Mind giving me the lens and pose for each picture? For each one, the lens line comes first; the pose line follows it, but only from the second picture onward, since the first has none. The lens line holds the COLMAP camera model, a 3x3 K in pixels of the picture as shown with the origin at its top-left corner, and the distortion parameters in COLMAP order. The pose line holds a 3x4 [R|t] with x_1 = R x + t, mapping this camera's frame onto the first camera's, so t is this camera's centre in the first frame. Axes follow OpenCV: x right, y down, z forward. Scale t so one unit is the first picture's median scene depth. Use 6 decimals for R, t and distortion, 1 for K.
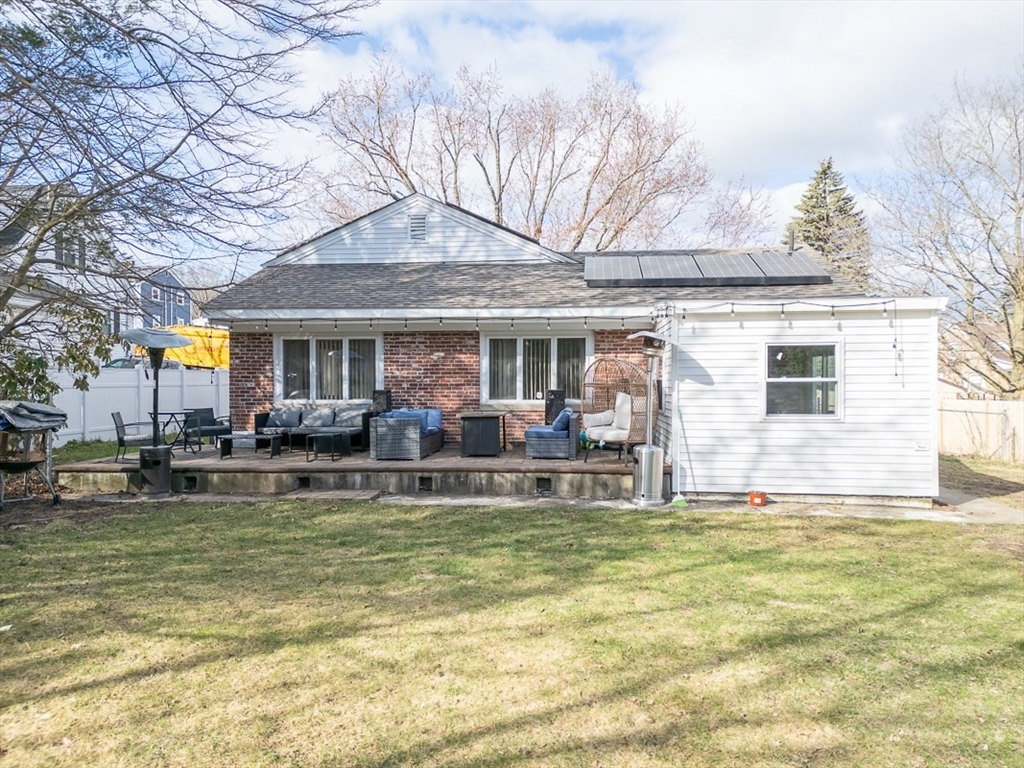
lens RADIAL K [[774.1, 0, 512.9], [0, 774.1, 387.1], [0, 0, 1]] dist [0.043416, -0.036777]
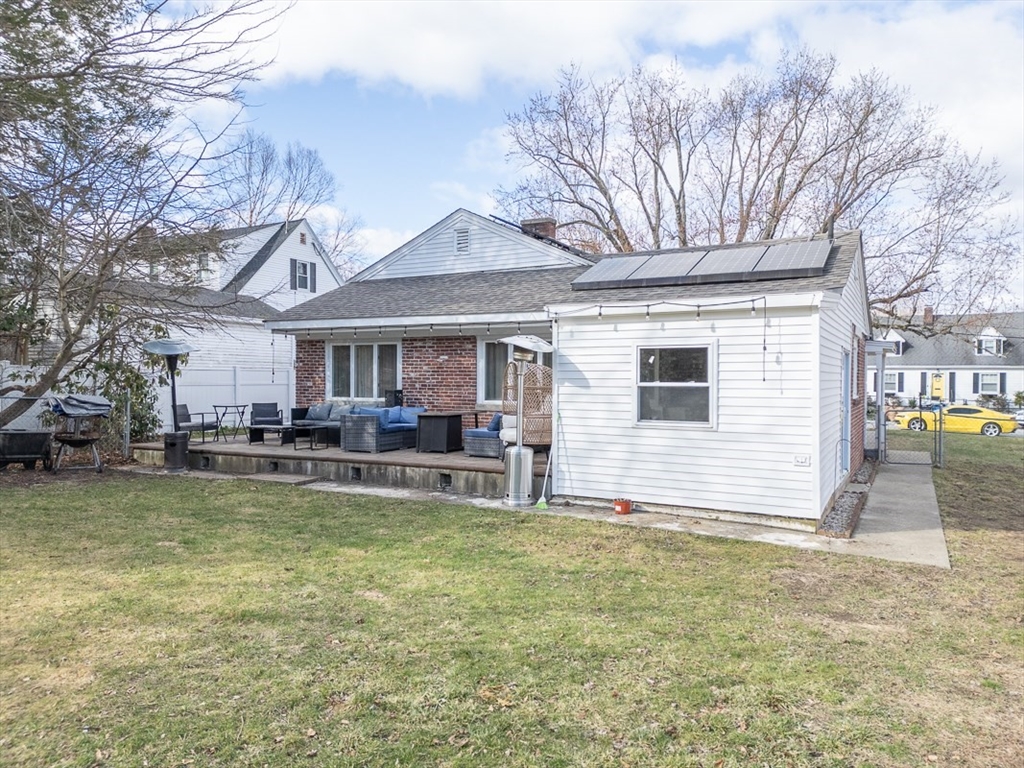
lens RADIAL K [[774.1, 0, 517.9], [0, 774.1, 378.0], [0, 0, 1]] dist [0.043416, -0.036777]
pose [[0.915157, 0.006802, -0.403040, 0.560267], [-0.011383, 0.999895, -0.008972, -0.006285], [0.402937, 0.012799, 0.915138, 0.060529]]
